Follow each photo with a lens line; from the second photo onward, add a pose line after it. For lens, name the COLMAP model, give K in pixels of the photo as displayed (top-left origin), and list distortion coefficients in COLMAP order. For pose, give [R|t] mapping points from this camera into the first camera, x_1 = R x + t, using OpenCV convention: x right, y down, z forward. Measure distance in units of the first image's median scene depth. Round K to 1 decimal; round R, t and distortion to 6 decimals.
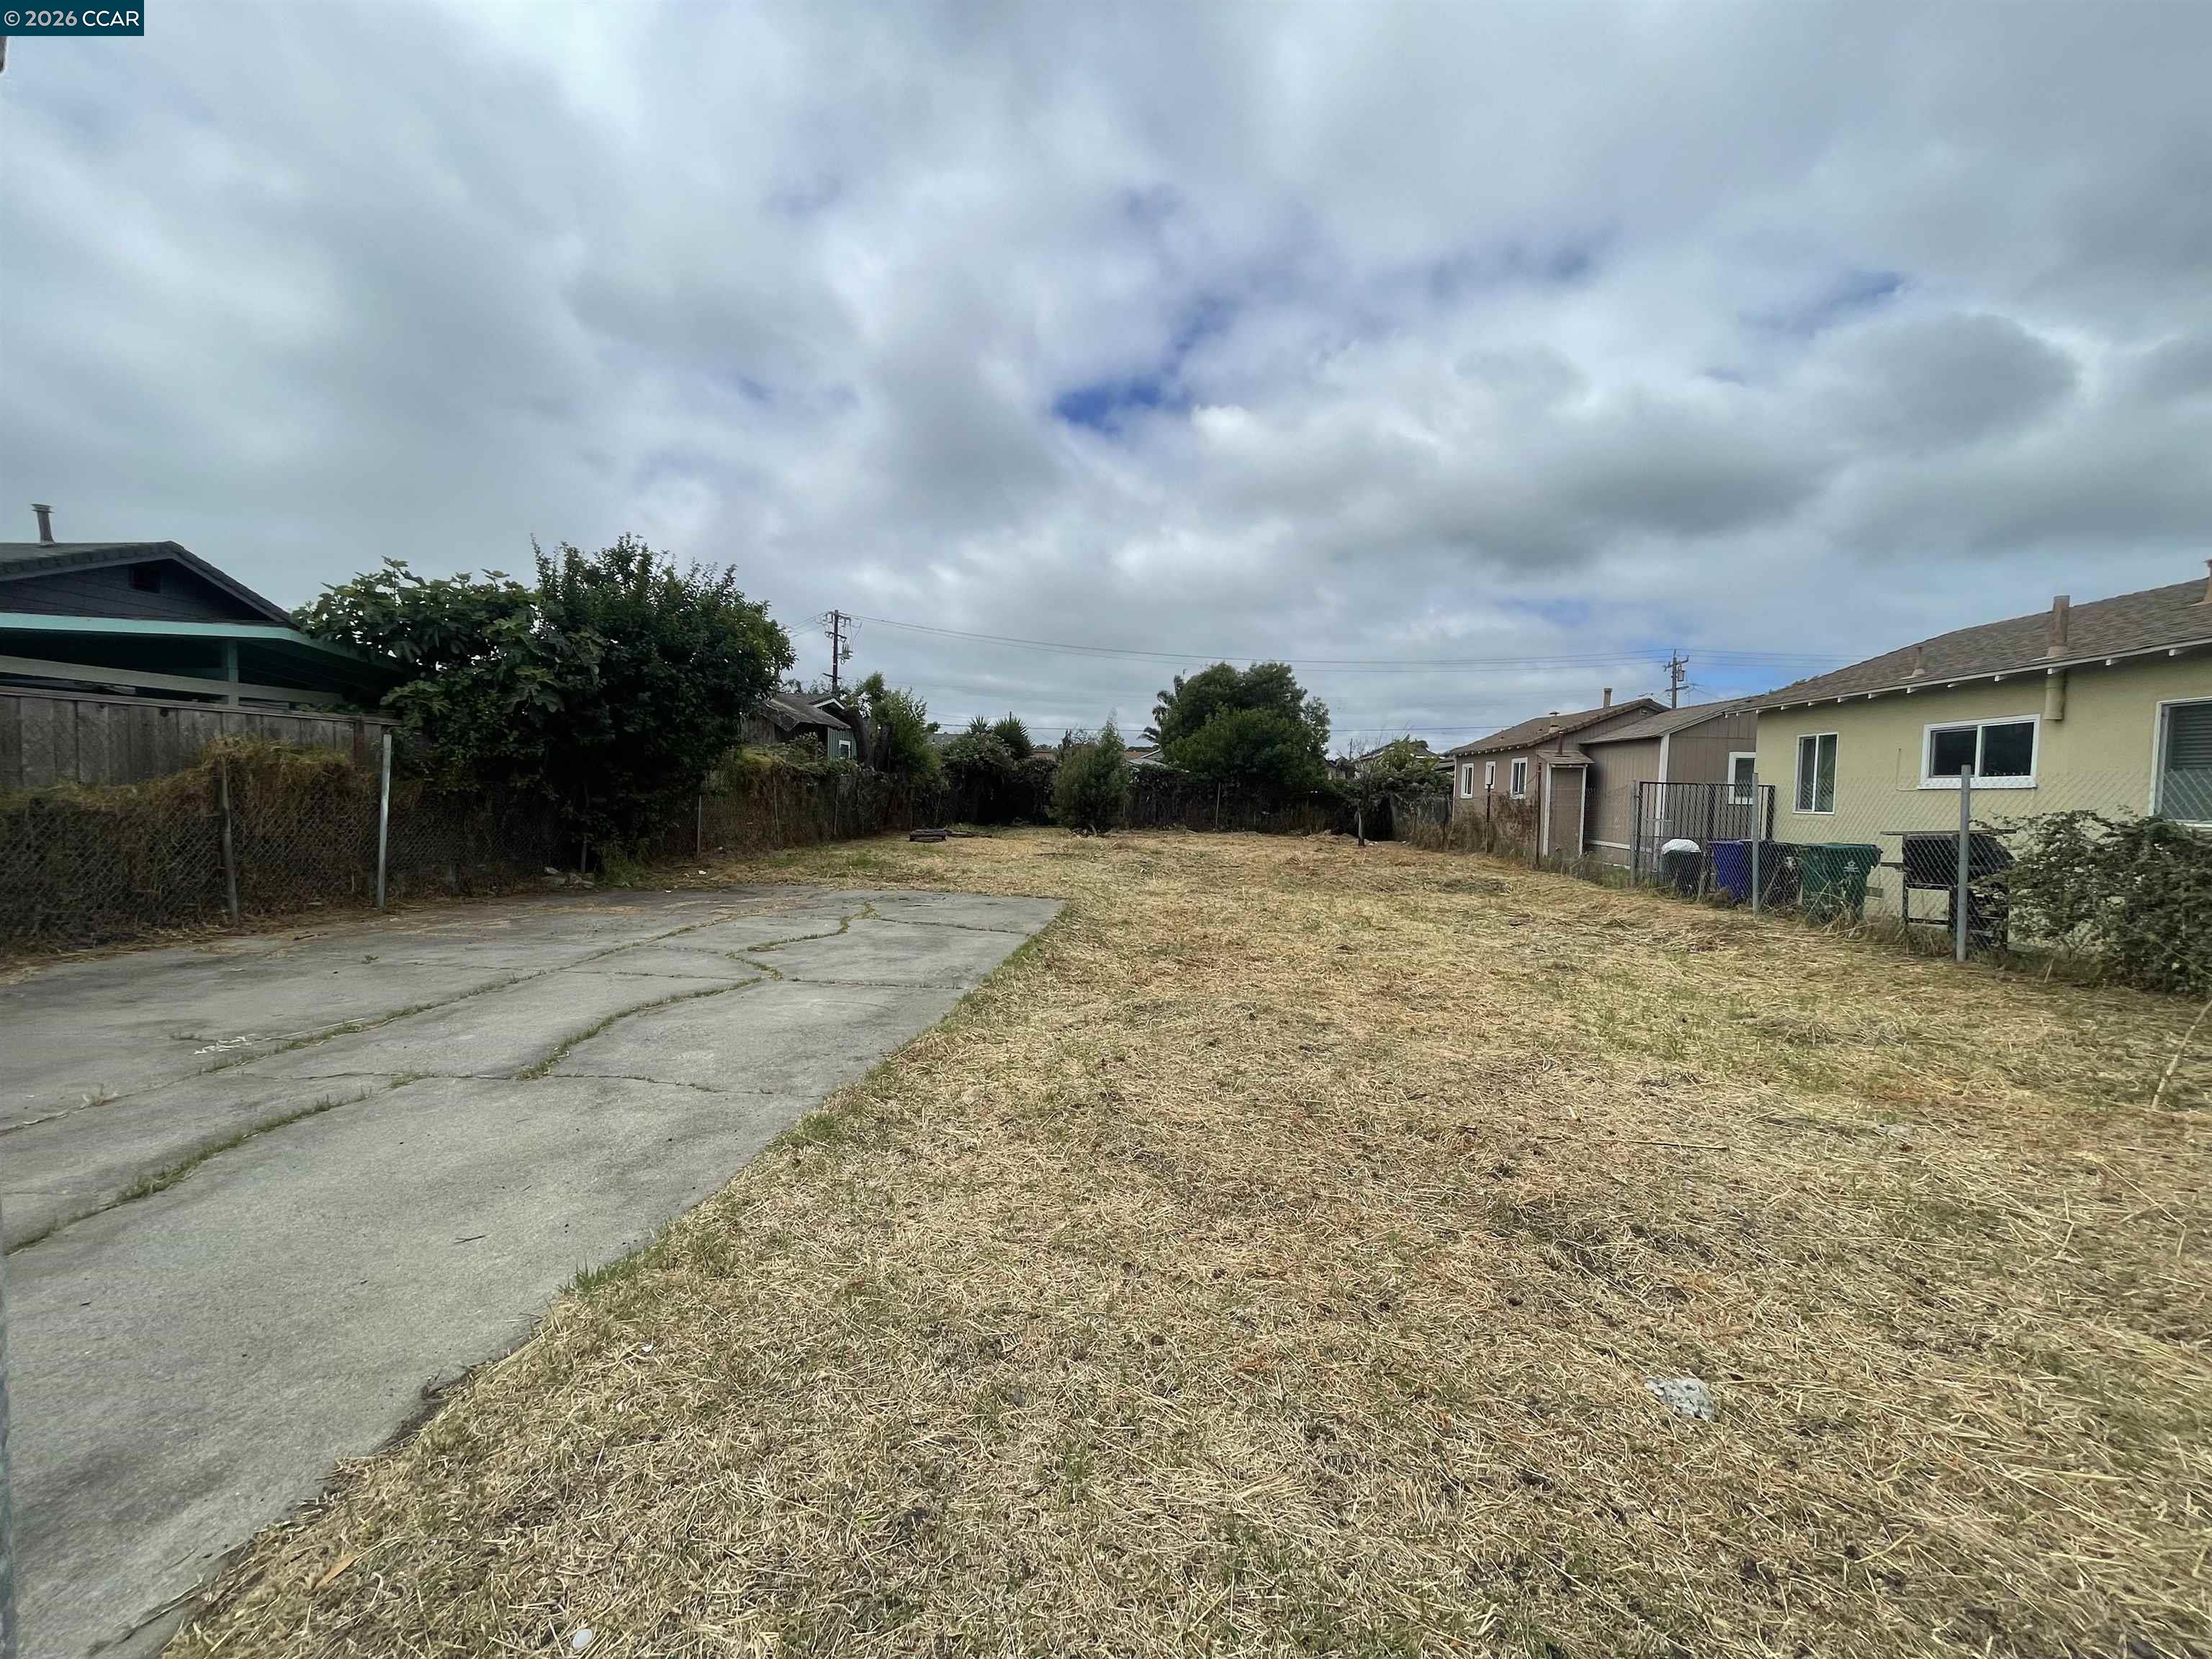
lens RADIAL K [[897.2, 0, 1097.3], [0, 897.2, 820.6], [0, 0, 1]] dist [0.001331, 0.000225]
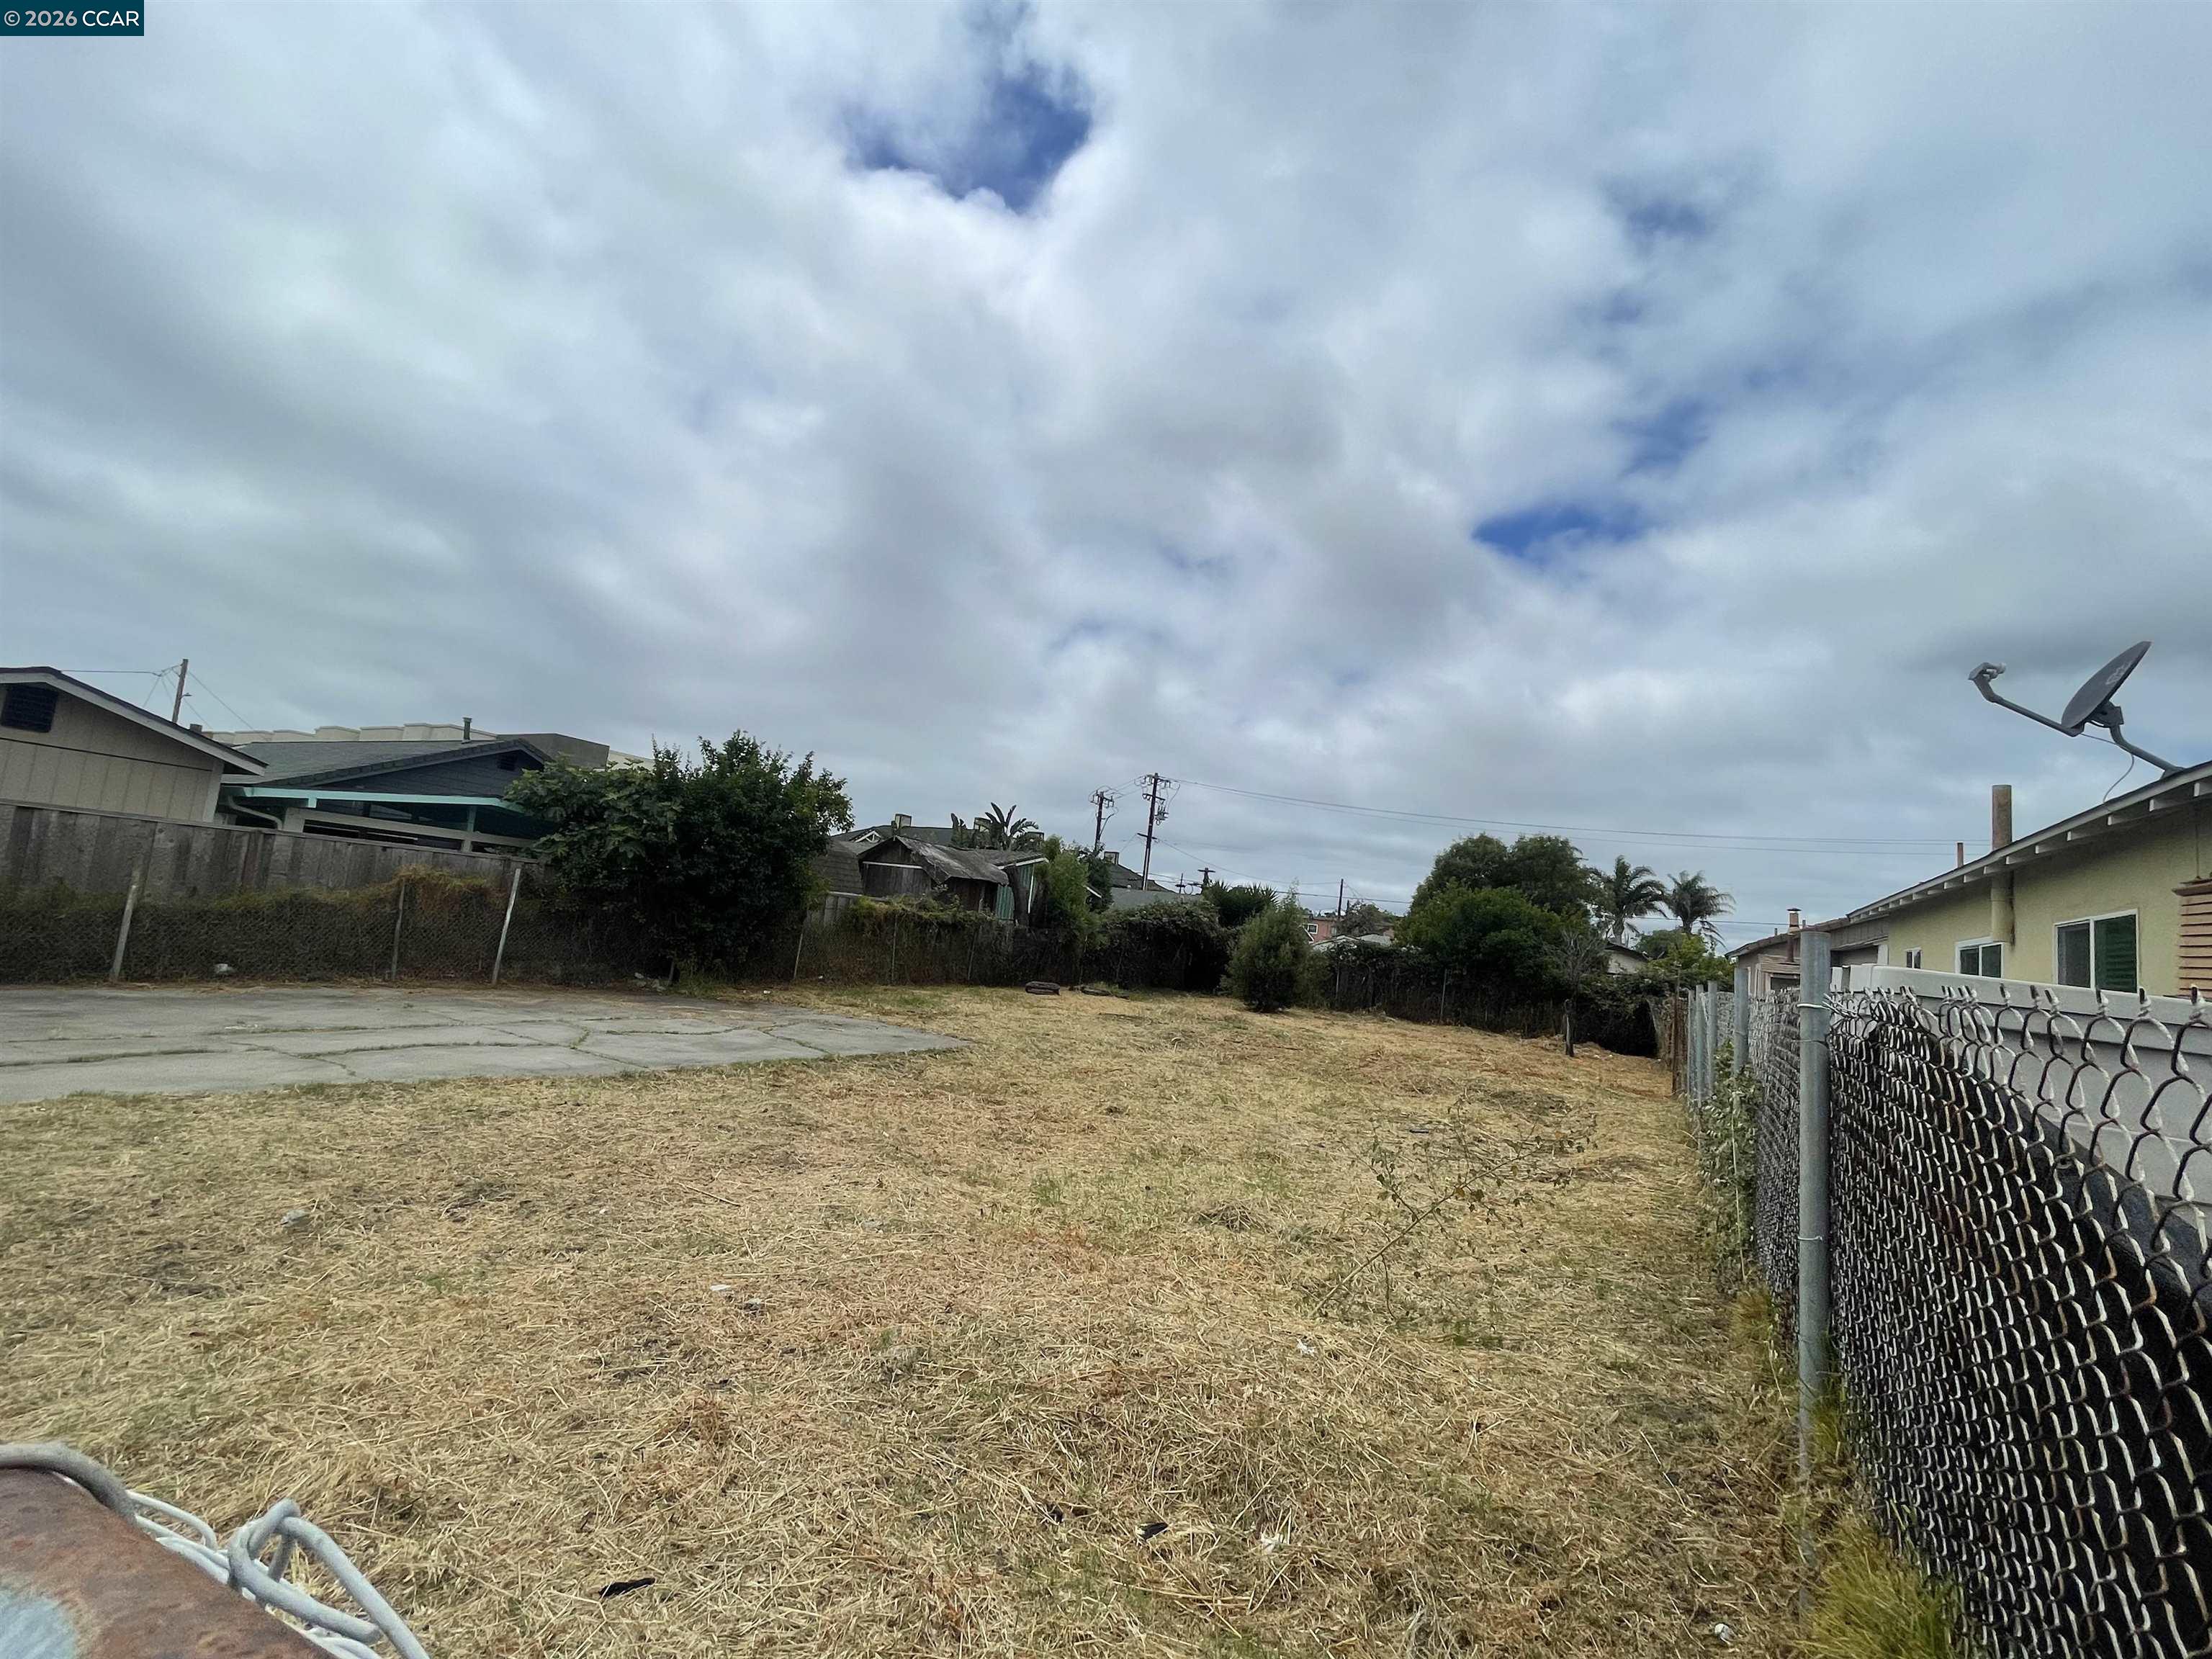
lens RADIAL K [[999.1, 0, 1106.0], [0, 999.1, 829.5], [0, 0, 1]] dist [0.025821, -0.000064]
pose [[0.919140, 0.023994, -0.393199, 0.364778], [-0.089903, 0.984578, -0.150077, 0.002309], [0.383534, 0.173292, 0.907123, -0.079958]]
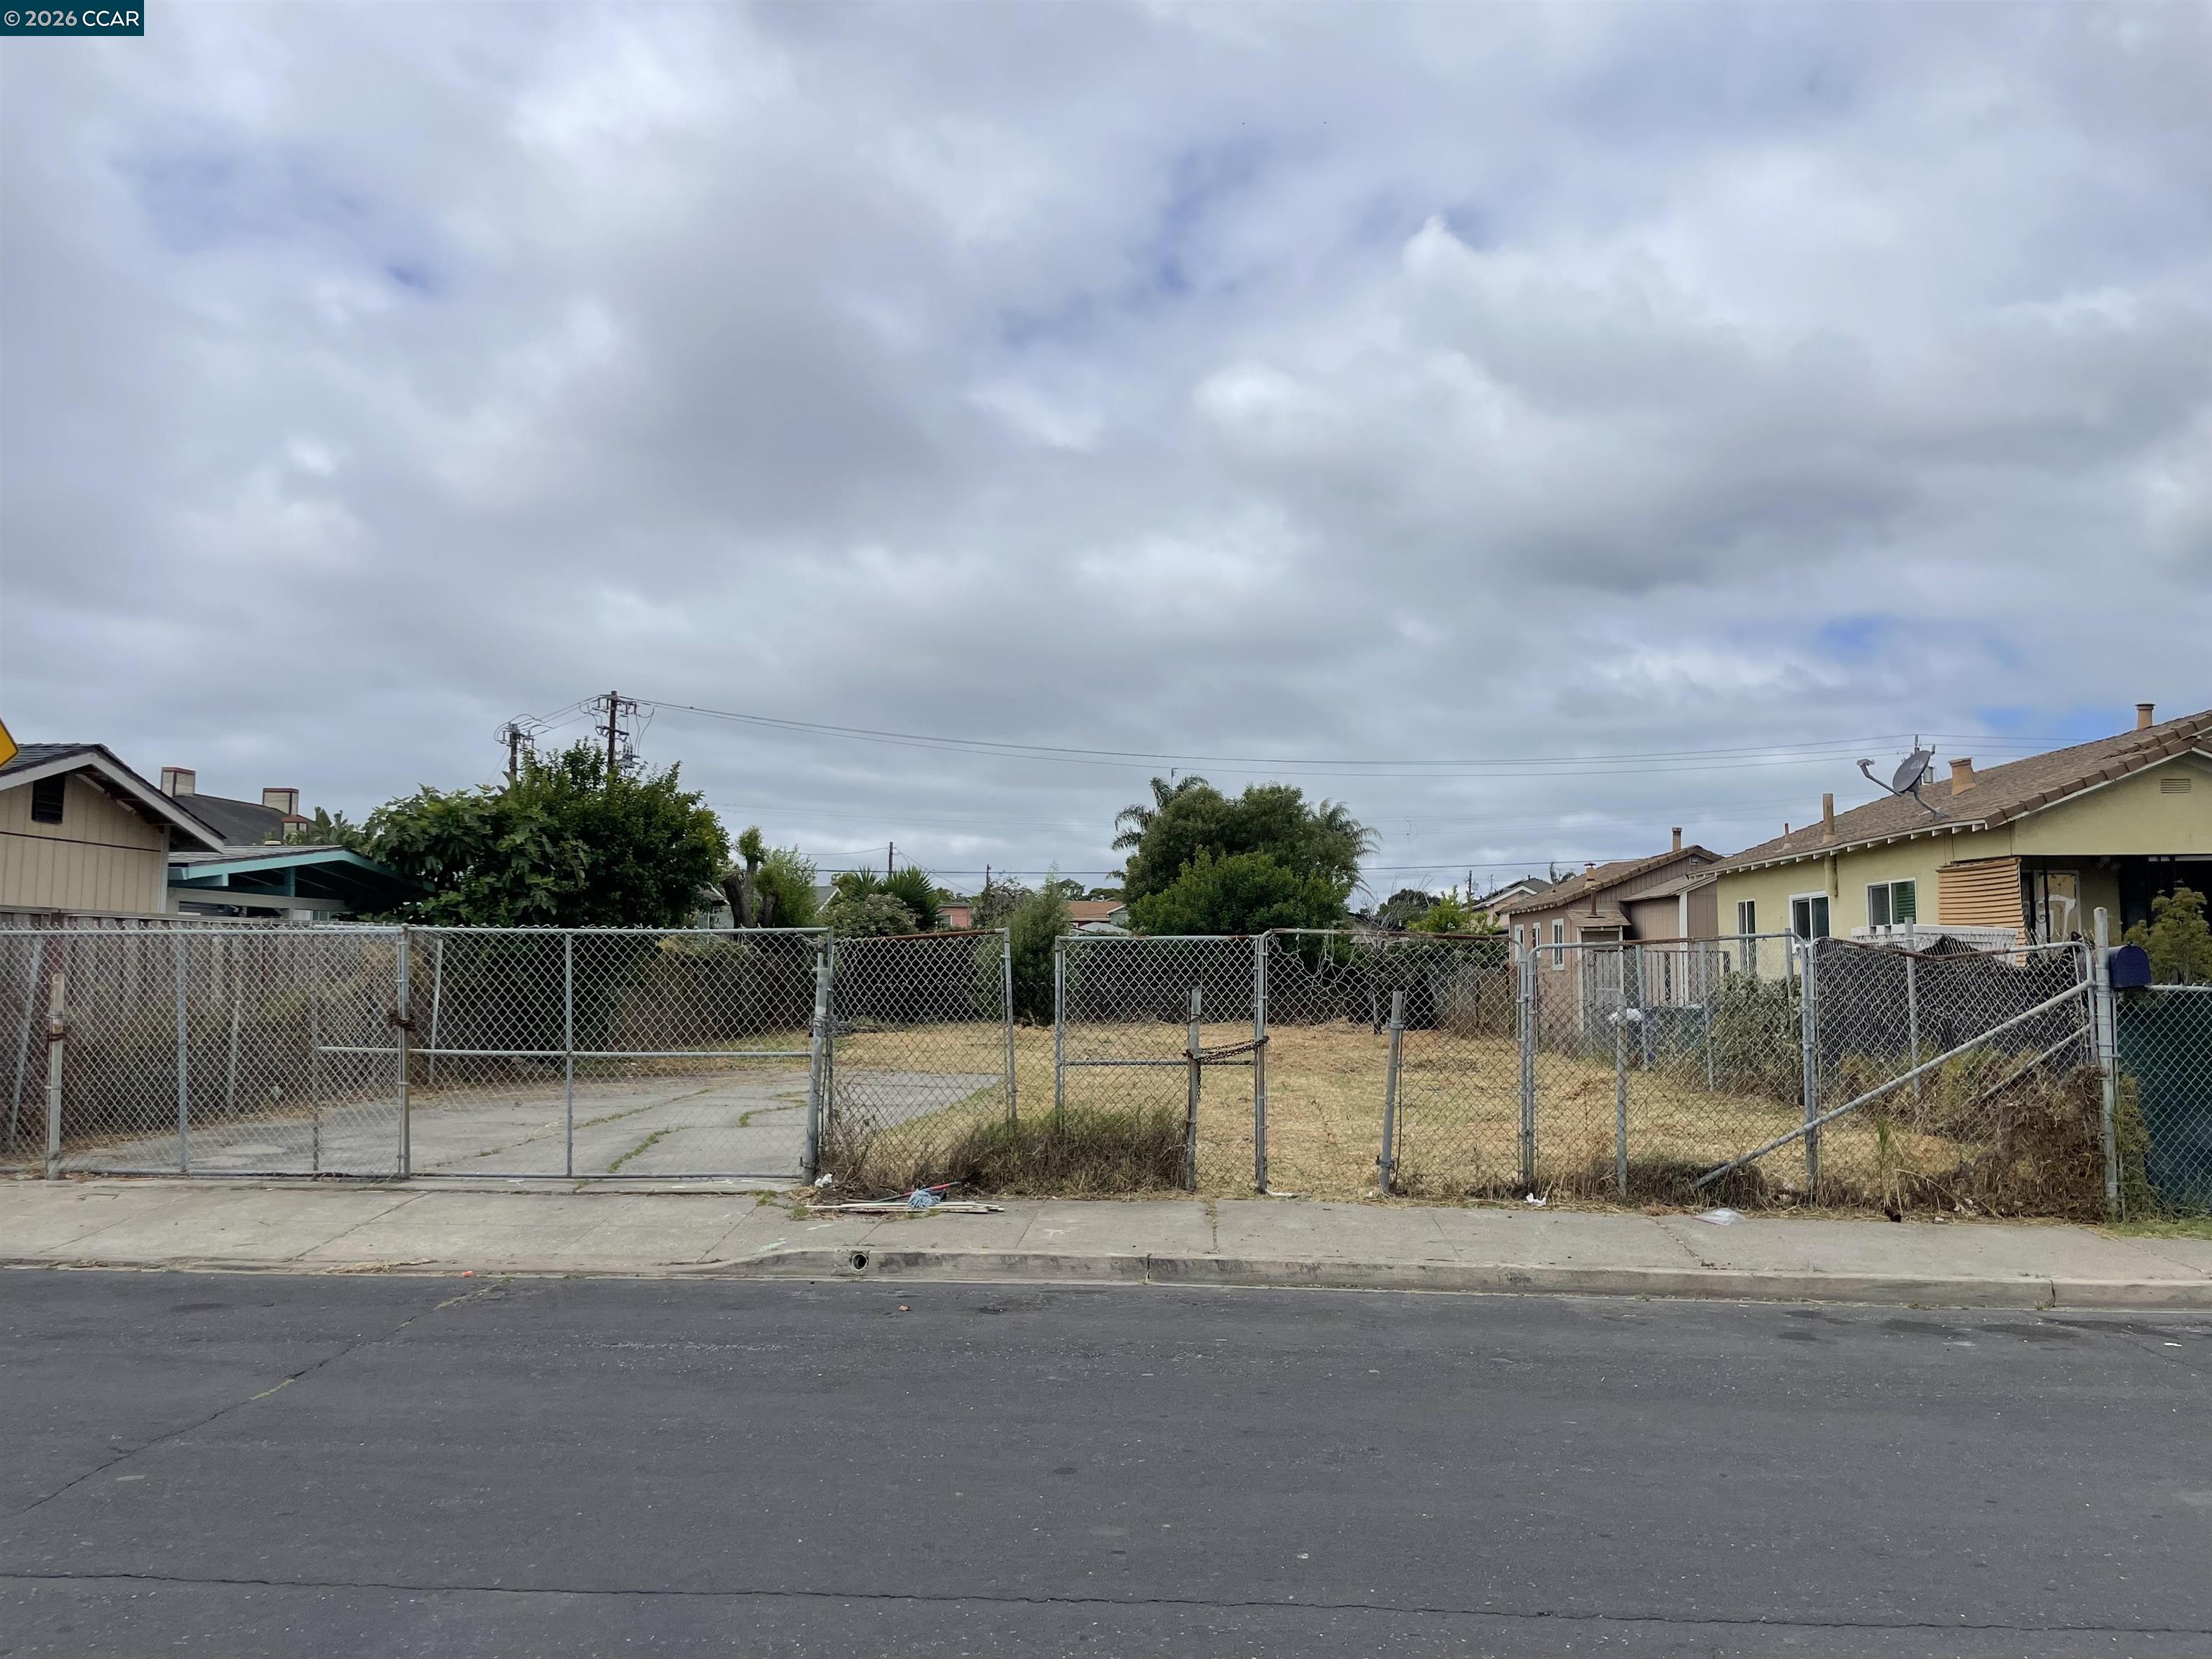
lens RADIAL K [[1655.3, 0, 1110.0], [0, 1655.3, 827.9], [0, 0, 1]] dist [0.084108, -0.073822]
pose [[0.998760, -0.018832, 0.046087, 0.000996], [0.024115, 0.992851, -0.116902, 0.018561], [-0.043556, 0.117869, 0.992073, -0.600660]]
